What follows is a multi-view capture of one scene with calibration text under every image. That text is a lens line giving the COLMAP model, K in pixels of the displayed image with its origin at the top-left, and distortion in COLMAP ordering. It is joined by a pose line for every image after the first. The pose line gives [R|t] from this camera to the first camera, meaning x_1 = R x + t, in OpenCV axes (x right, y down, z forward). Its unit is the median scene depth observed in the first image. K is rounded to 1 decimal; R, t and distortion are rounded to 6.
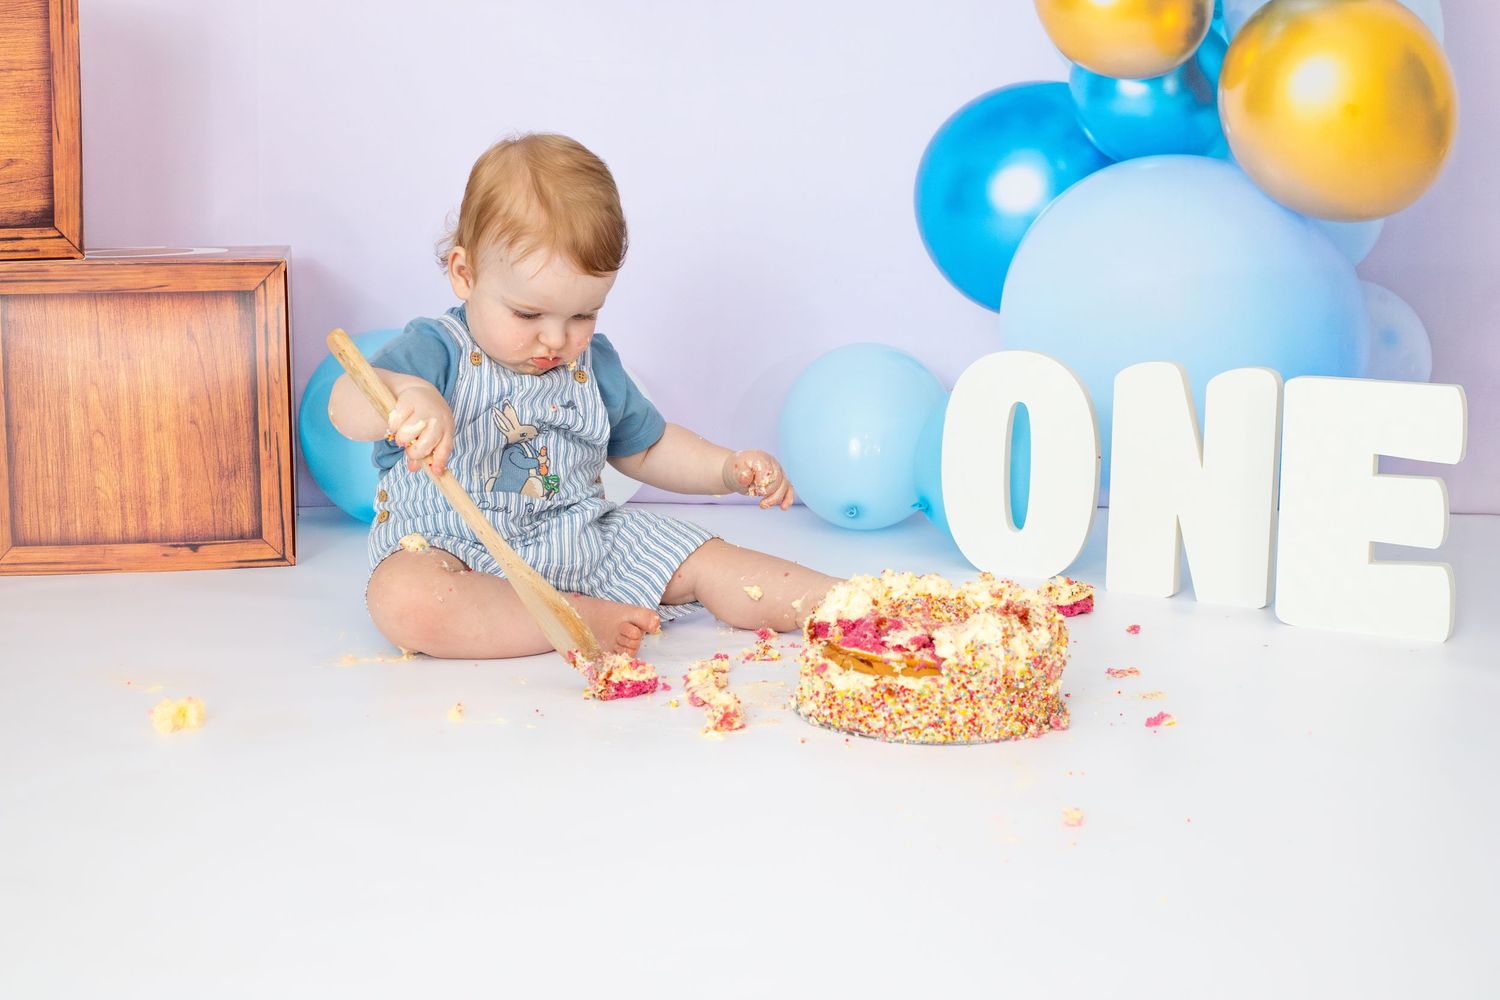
lens RADIAL K [[2201.4, 0, 747.4], [0, 2201.4, 488.9], [0, 0, 1]] dist [-0.106705, -0.042878]
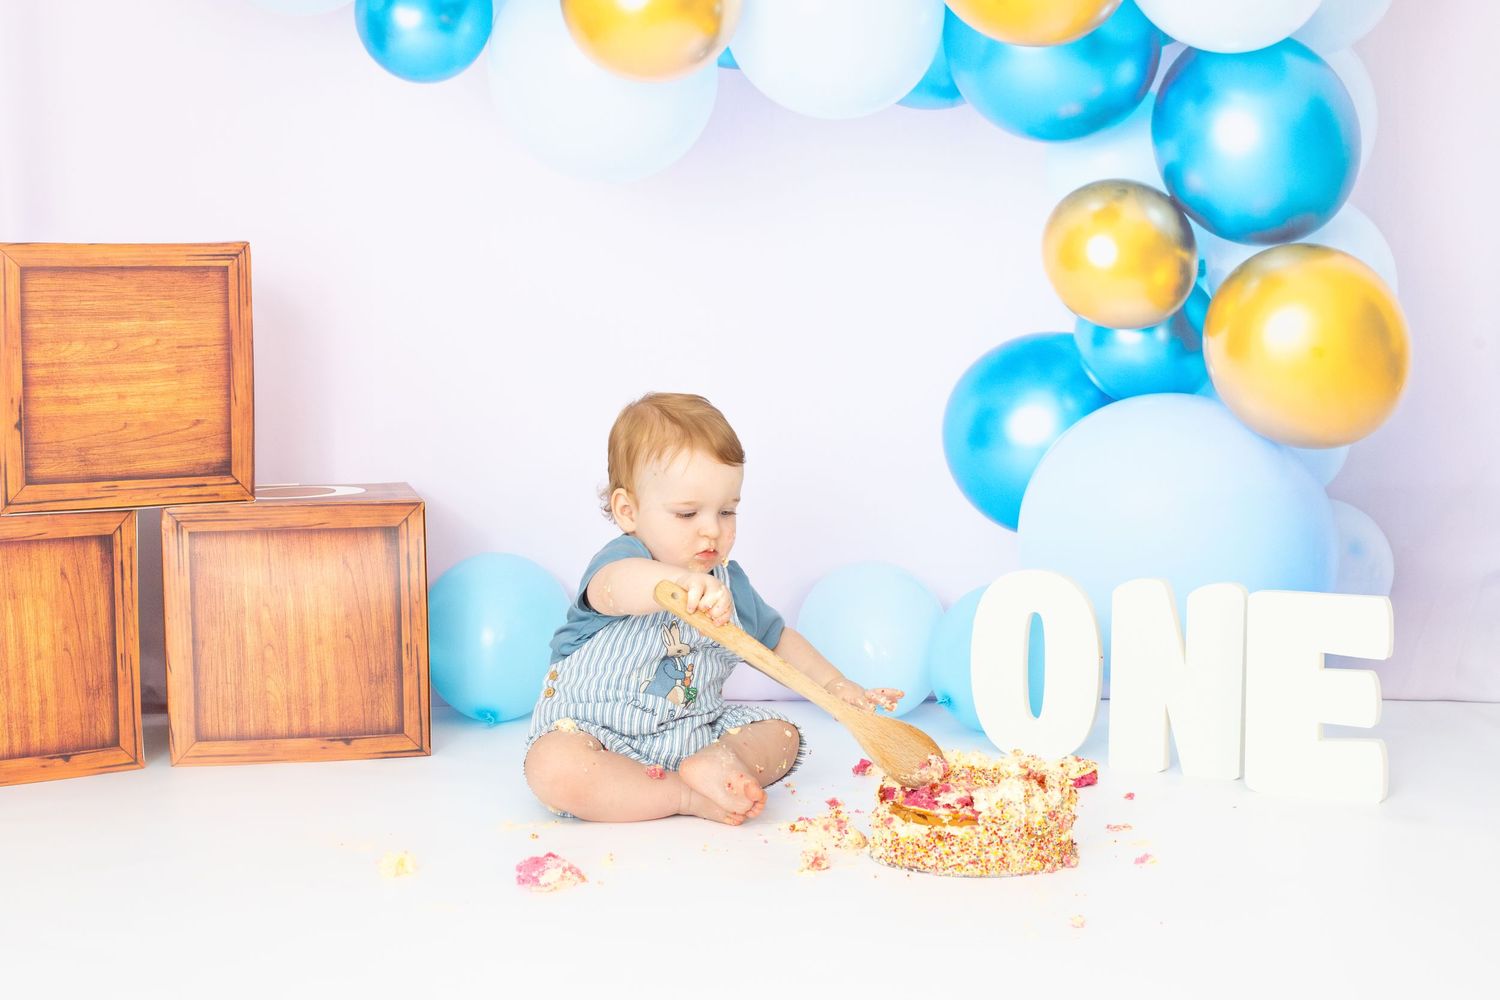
lens RADIAL K [[2467.9, 0, 748.1], [0, 2467.9, 541.6], [0, 0, 1]] dist [-0.112272, -0.027531]
pose [[0.999924, -0.011528, 0.004445, -0.039419], [0.011769, 0.998211, -0.058619, -0.000761], [-0.003762, 0.058667, 0.998271, -0.352715]]
